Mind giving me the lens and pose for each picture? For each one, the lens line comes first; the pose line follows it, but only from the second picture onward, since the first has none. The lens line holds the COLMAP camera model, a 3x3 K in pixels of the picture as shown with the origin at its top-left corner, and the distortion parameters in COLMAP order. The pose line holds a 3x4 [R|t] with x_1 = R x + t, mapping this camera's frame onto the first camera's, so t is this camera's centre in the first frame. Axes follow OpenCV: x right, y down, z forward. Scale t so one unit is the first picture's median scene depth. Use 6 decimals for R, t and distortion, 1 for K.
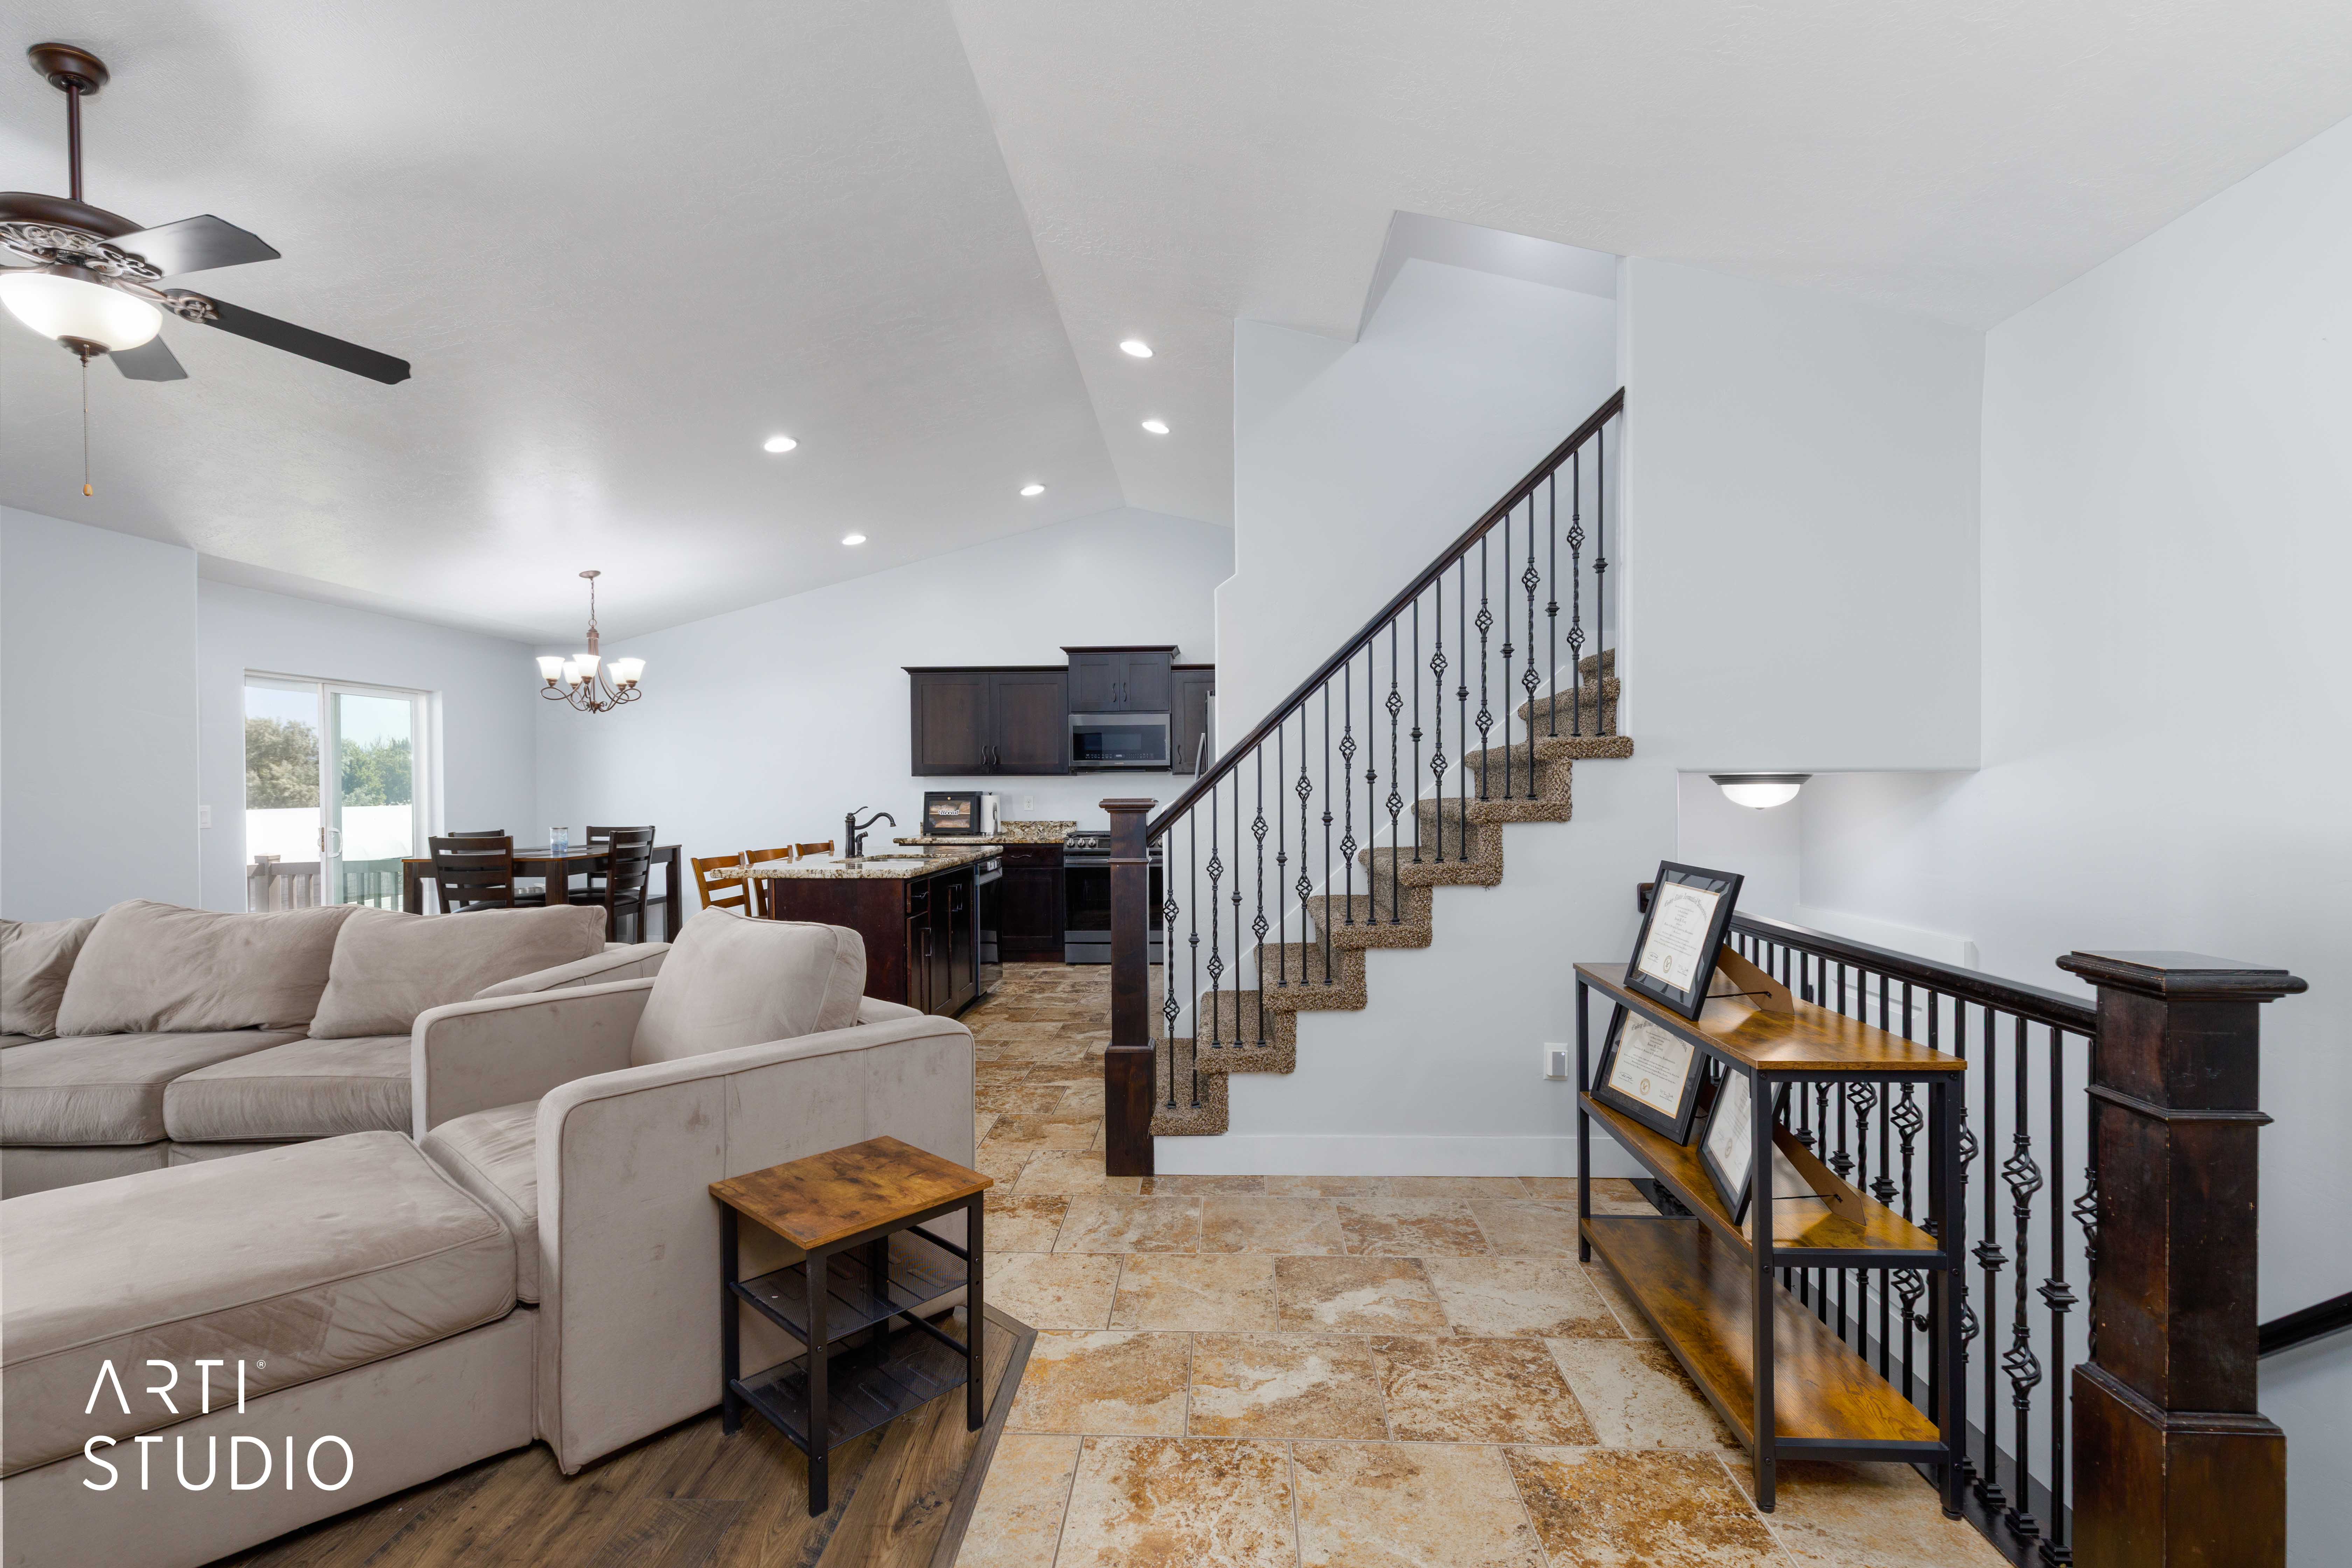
lens RADIAL K [[1055.4, 0, 1180.7], [0, 1055.4, 791.4], [0, 0, 1]] dist [0.006899, 0.000336]
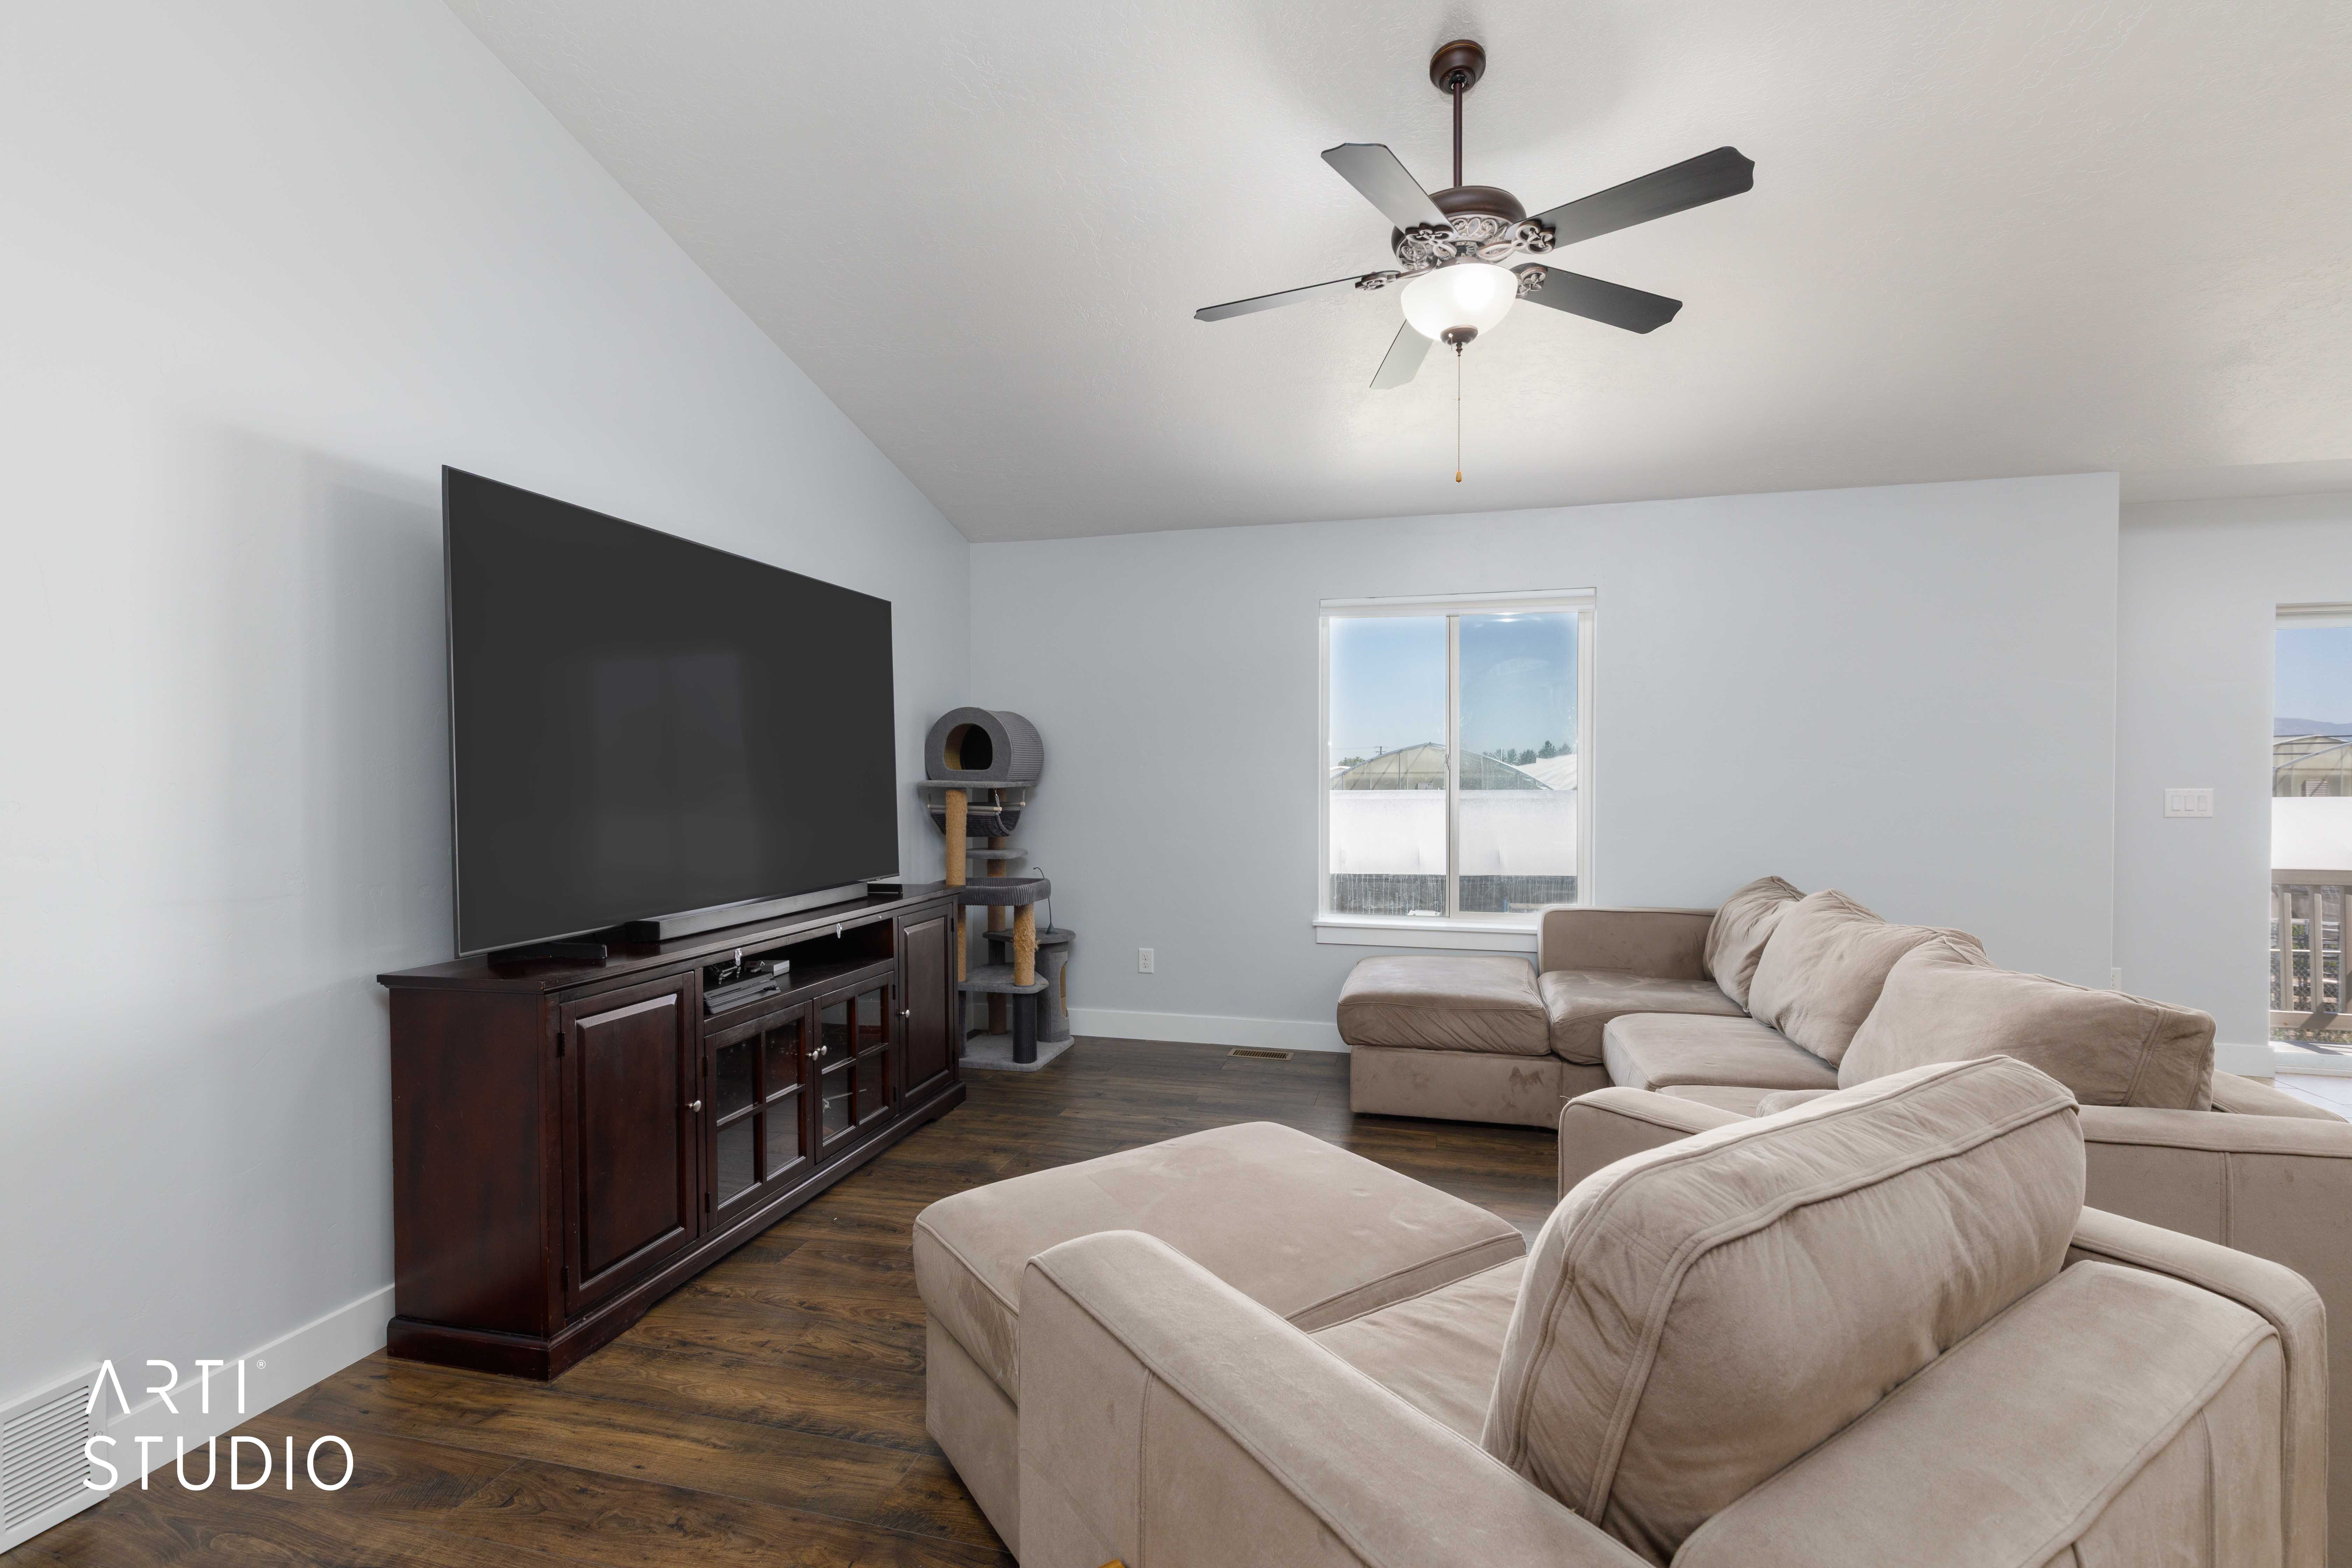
lens RADIAL K [[1062.3, 0, 1177.6], [0, 1062.3, 766.4], [0, 0, 1]] dist [0.003789, 0.000649]
pose [[-0.209038, 0.003601, -0.977901, 0.006095], [-0.003864, 0.999982, 0.004508, -0.002533], [0.977900, 0.004721, -0.209020, 0.320071]]
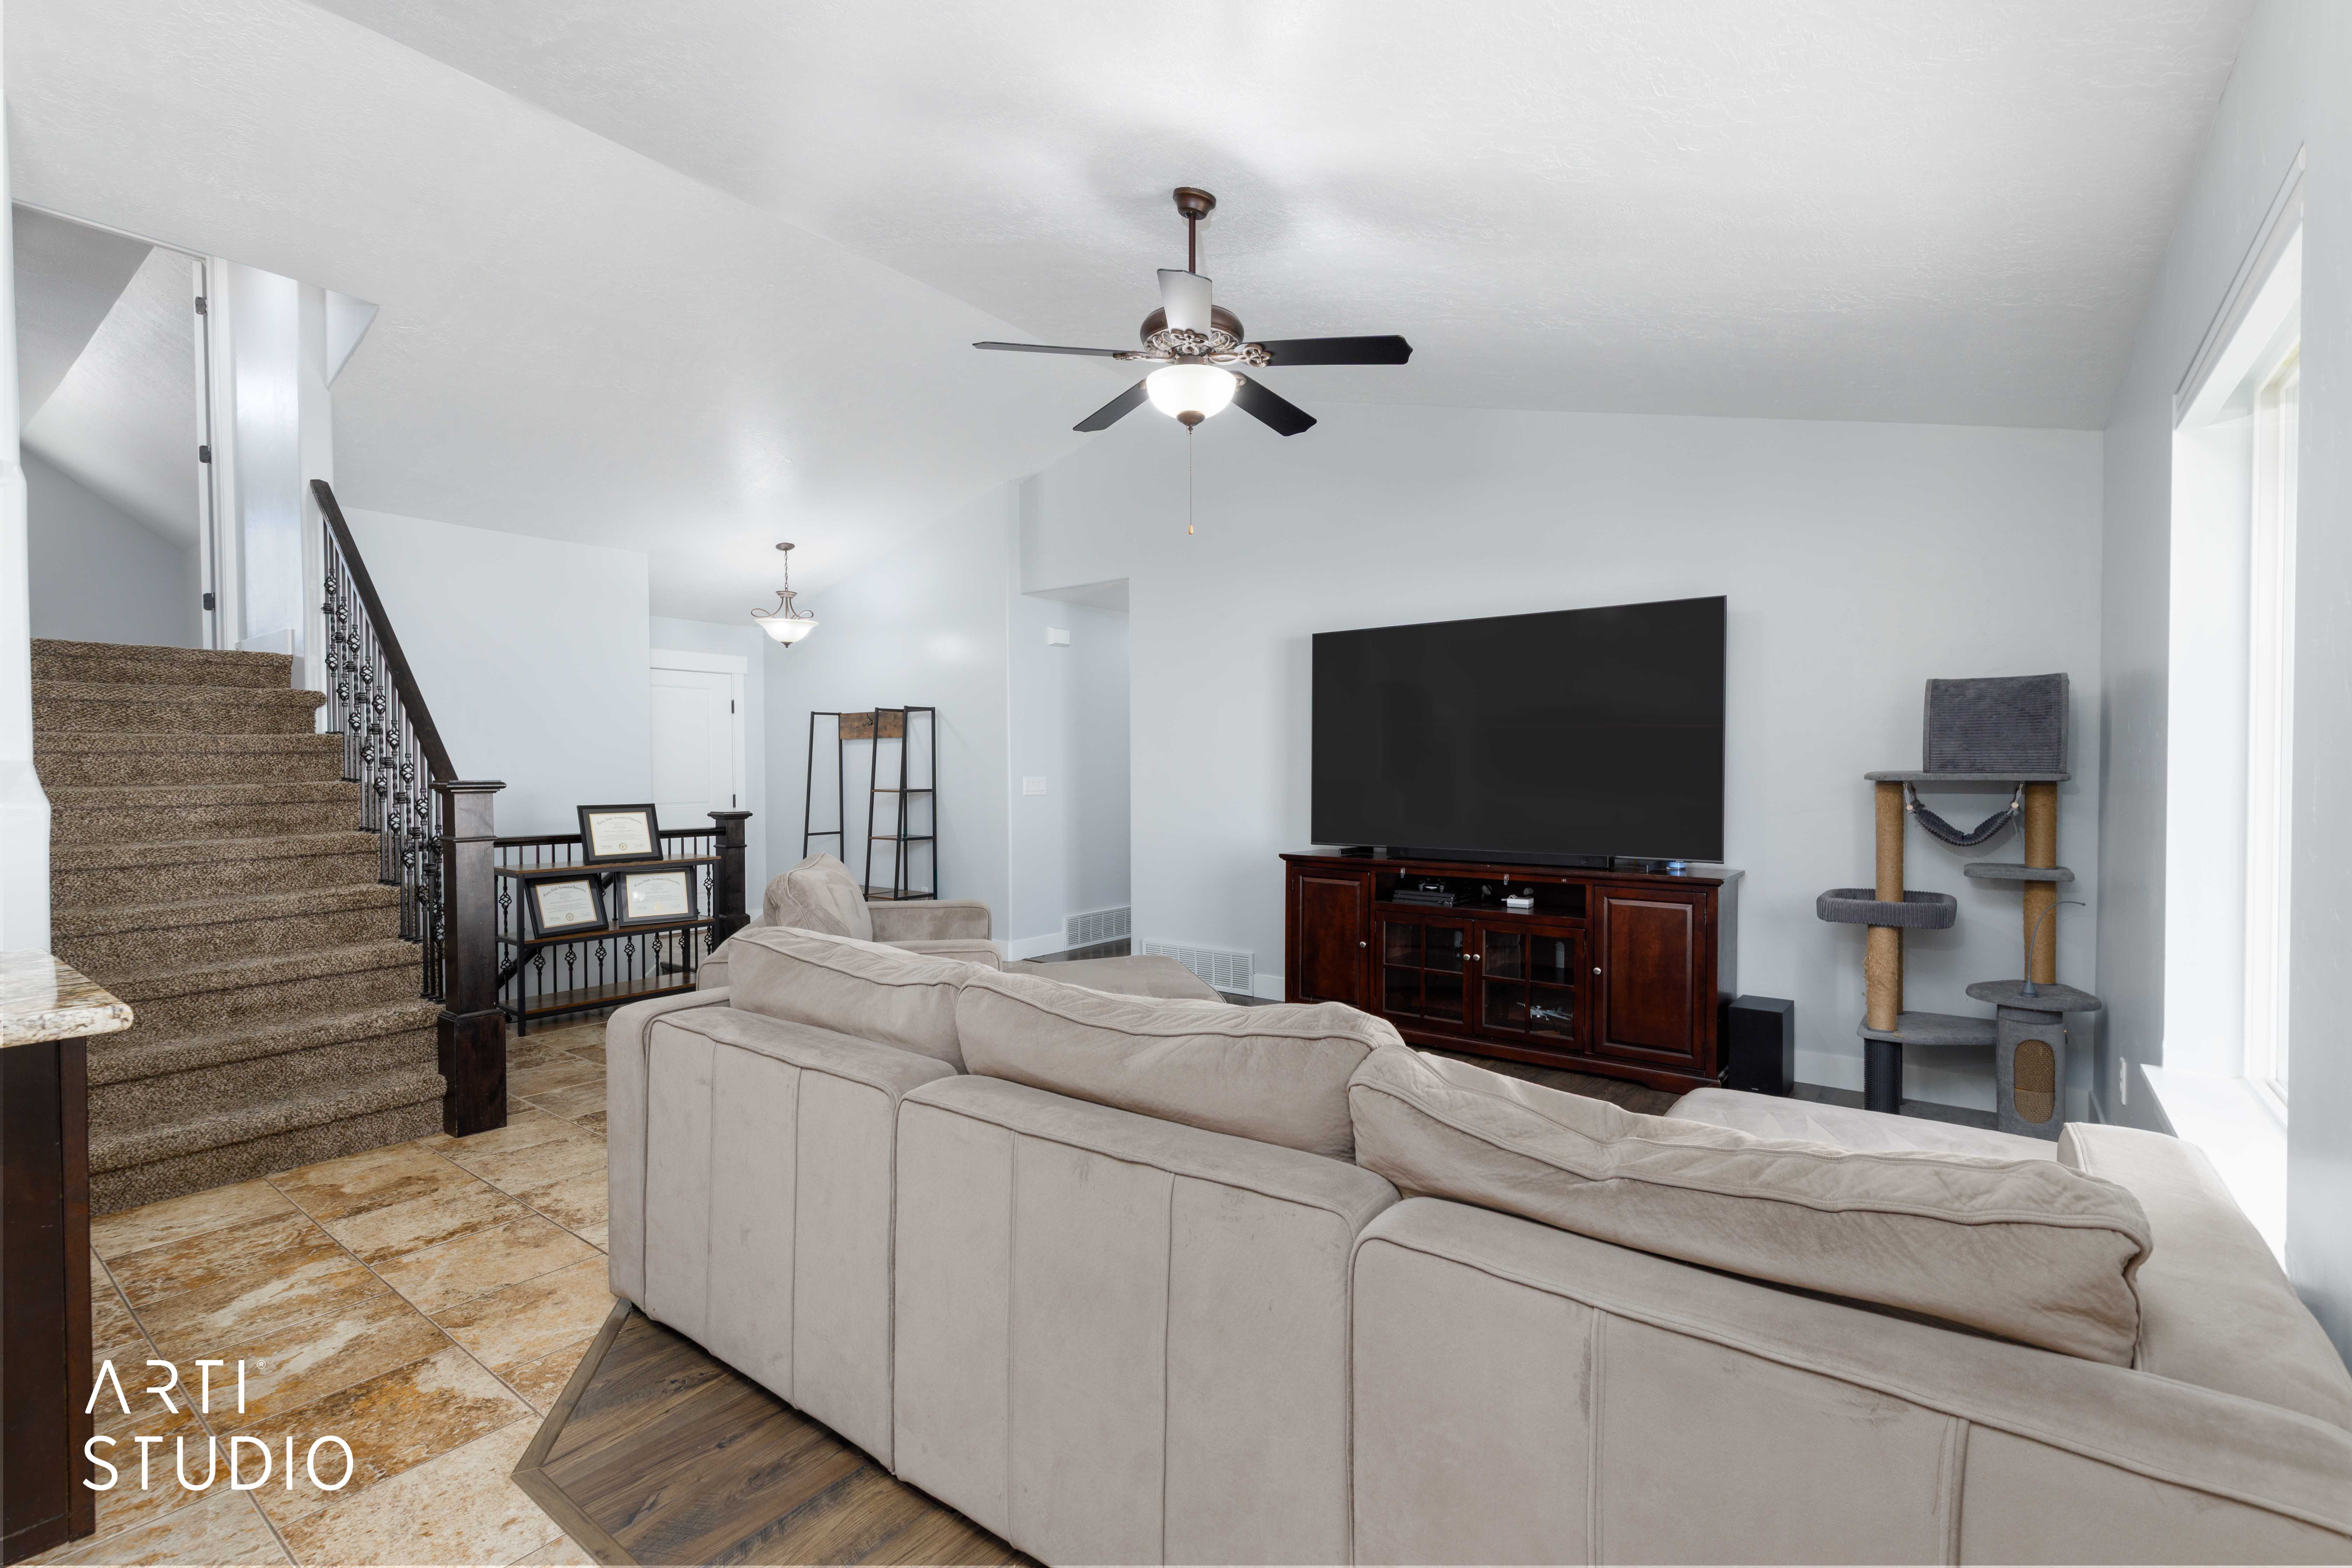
lens RADIAL K [[1047.2, 0, 1168.0], [0, 1047.2, 786.7], [0, 0, 1]] dist [0.004082, 0.001044]
pose [[-0.817027, -0.001944, 0.576597, -0.580956], [0.012439, 0.999702, 0.020997, 0.000334], [-0.576466, 0.024328, -0.816759, 0.688293]]
